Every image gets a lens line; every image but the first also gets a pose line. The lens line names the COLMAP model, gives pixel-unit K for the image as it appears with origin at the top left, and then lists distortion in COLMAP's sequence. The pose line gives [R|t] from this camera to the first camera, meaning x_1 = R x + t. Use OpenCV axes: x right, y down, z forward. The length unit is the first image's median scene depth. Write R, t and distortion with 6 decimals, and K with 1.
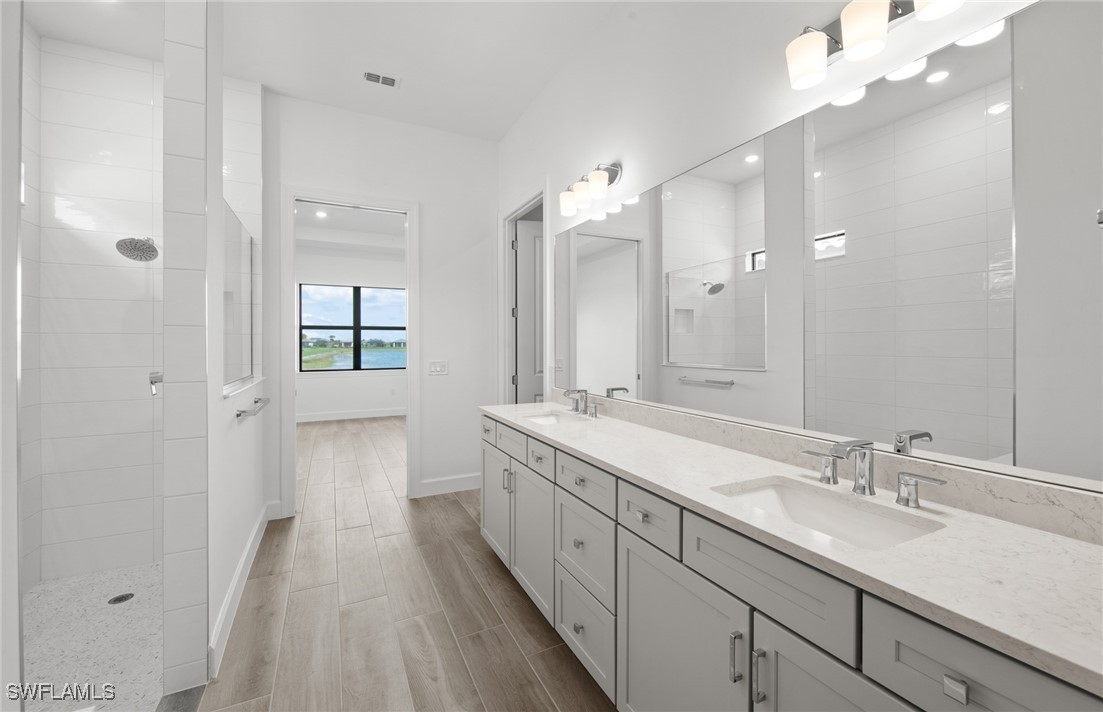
lens RADIAL K [[465.9, 0, 551.5], [0, 465.9, 356.0], [0, 0, 1]] dist [-0.000062, 0.000018]
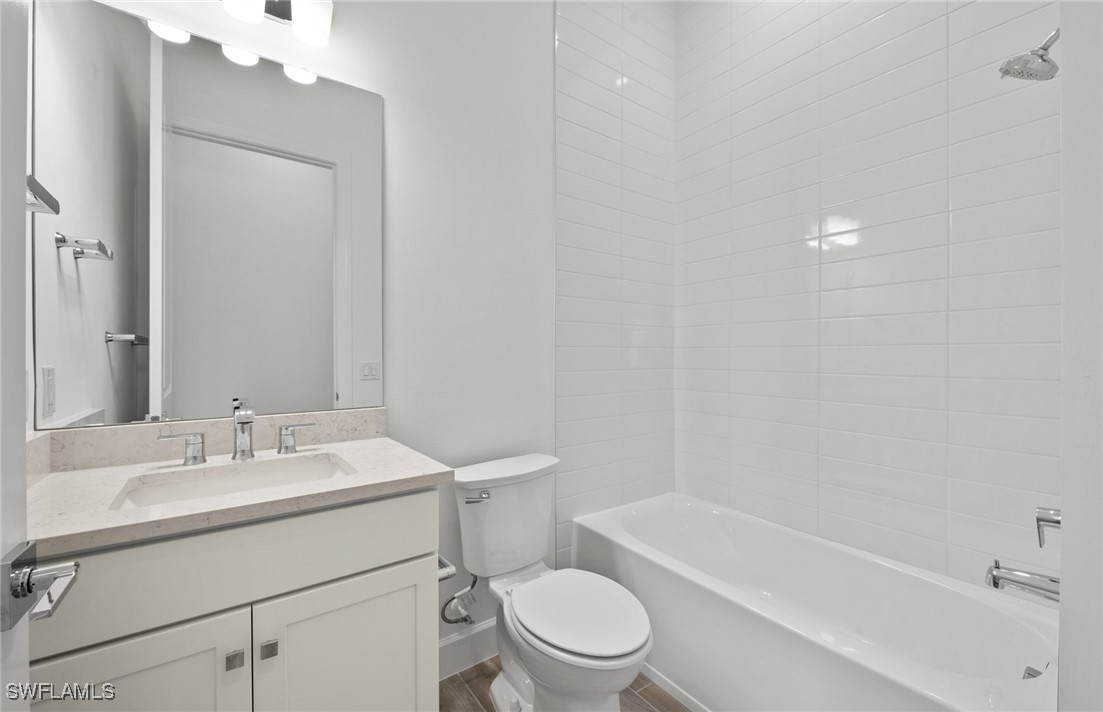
lens RADIAL K [[466.4, 0, 551.5], [0, 466.4, 356.0], [0, 0, 1]] dist [-0.000505, -0.000051]
pose [[-0.178387, -0.003774, 0.983953, -0.507333], [0.018715, 0.999799, 0.007227, 0.093539], [-0.983782, 0.019704, -0.178281, 0.622131]]
